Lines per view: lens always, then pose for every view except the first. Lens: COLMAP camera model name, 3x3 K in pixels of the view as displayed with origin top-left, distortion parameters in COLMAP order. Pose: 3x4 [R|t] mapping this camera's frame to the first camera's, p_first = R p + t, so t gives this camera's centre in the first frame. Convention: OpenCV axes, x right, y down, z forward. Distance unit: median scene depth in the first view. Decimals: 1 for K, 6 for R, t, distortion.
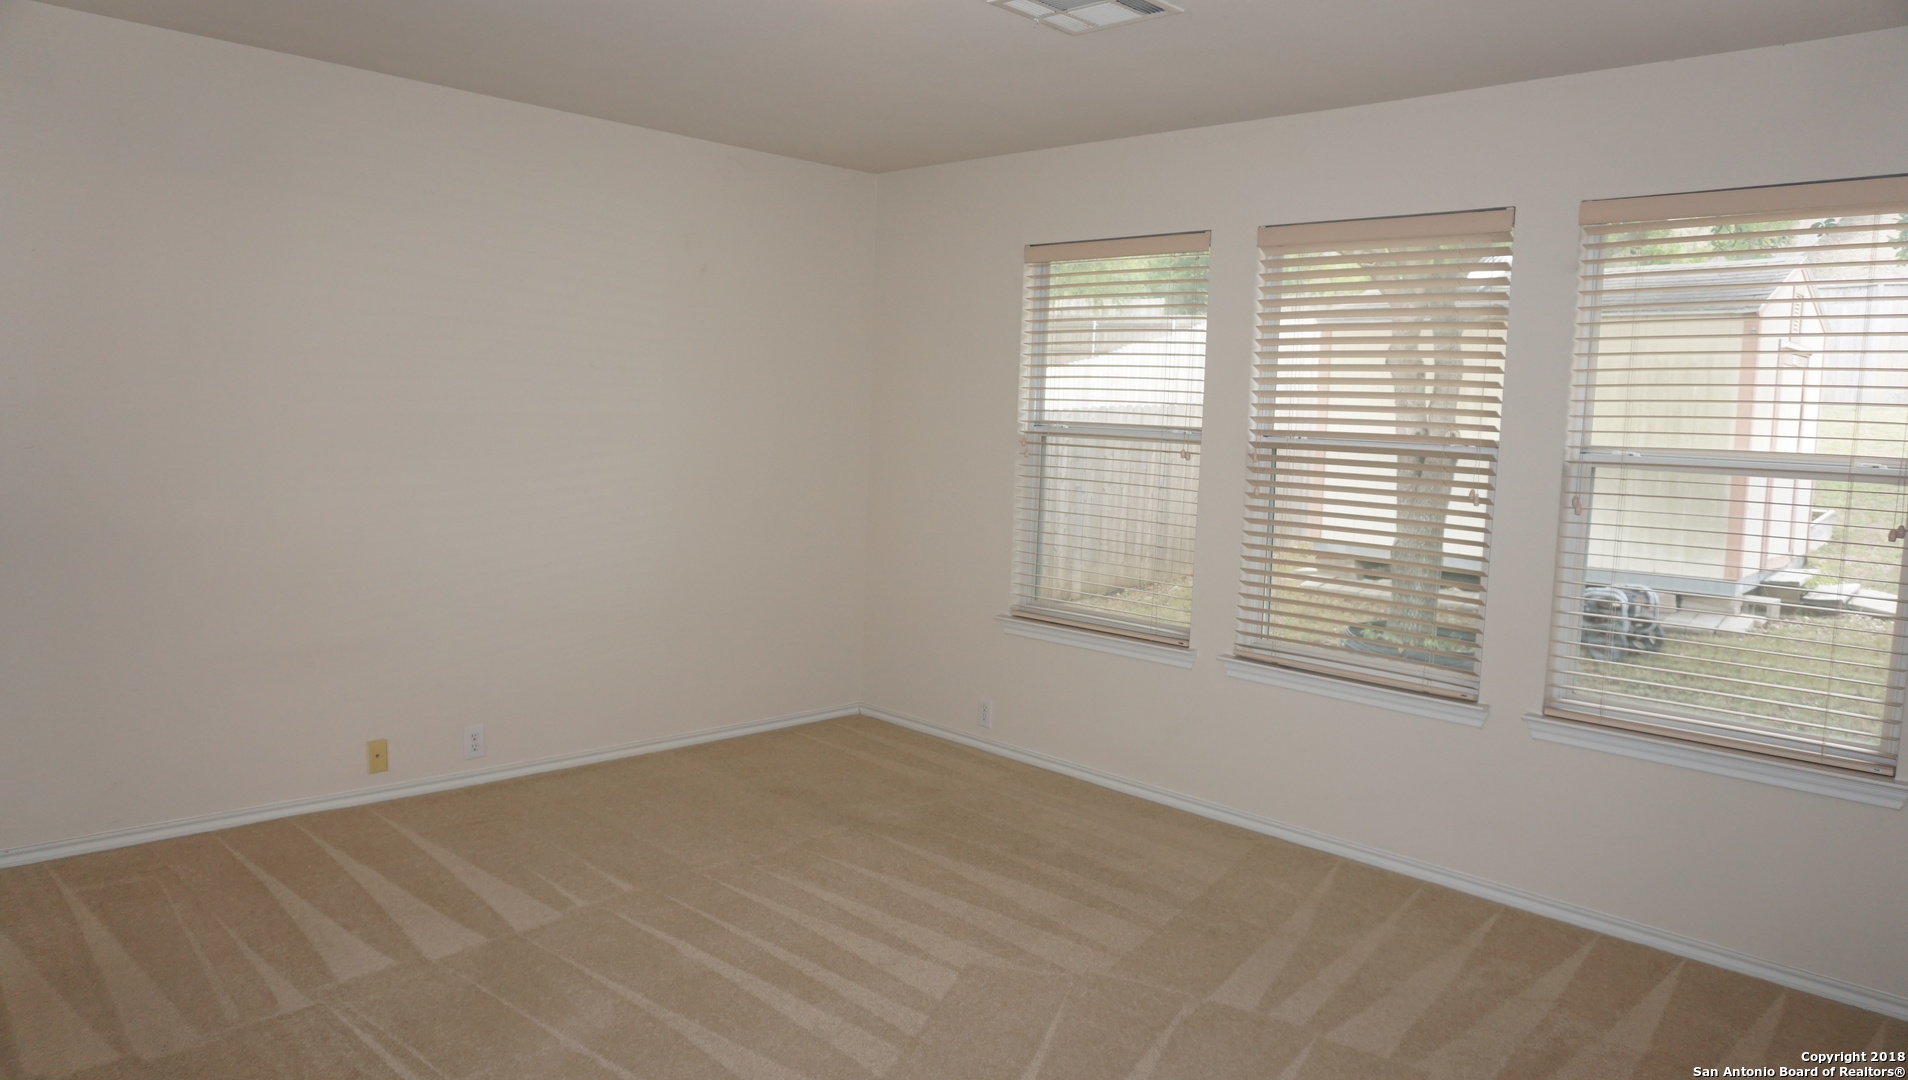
lens RADIAL K [[1316.9, 0, 954.0], [0, 1316.9, 540.0], [0, 0, 1]] dist [0.001022, 0.001486]
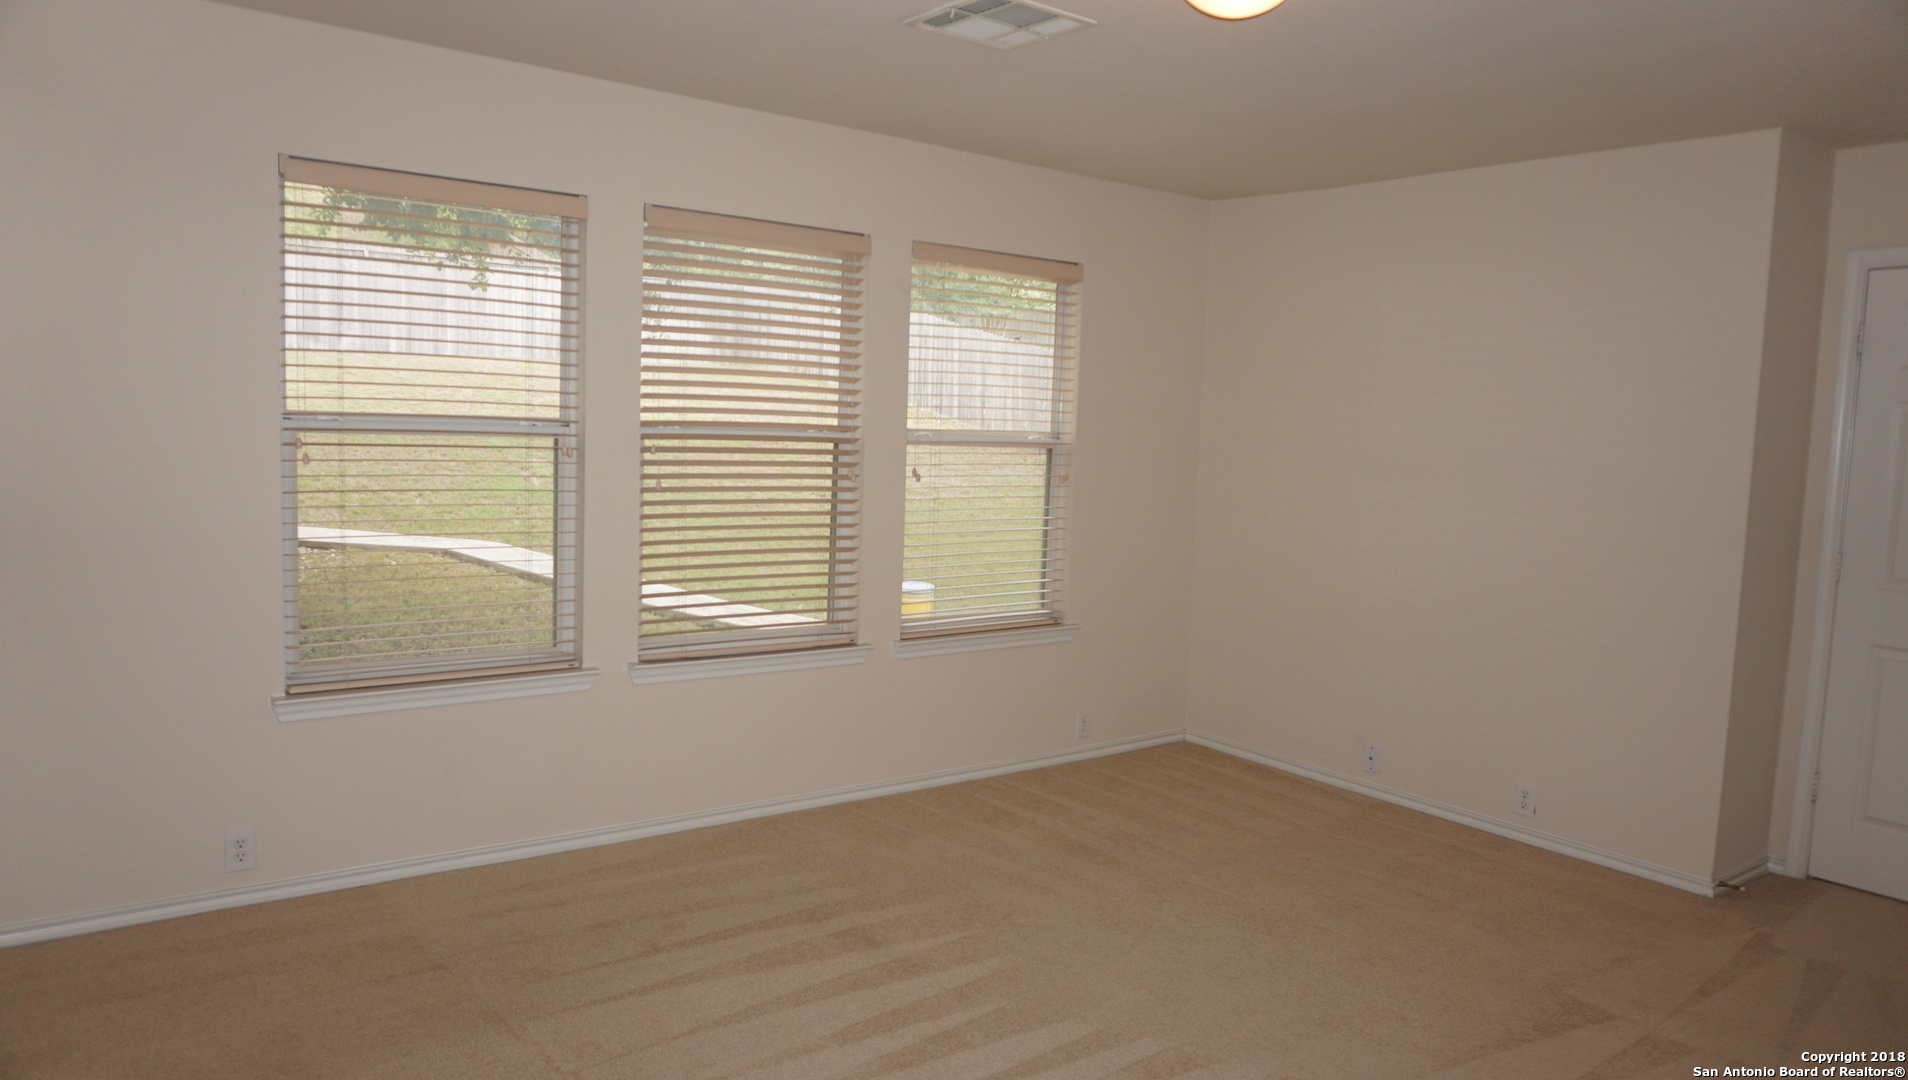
lens RADIAL K [[1300.4, 0, 954.0], [0, 1300.4, 540.0], [0, 0, 1]] dist [-0.037293, 0.002416]
pose [[0.142673, -0.122825, 0.982119, -0.670586], [0.069455, 0.991067, 0.113854, -0.090431], [-0.987330, 0.051969, 0.149930, 0.653417]]
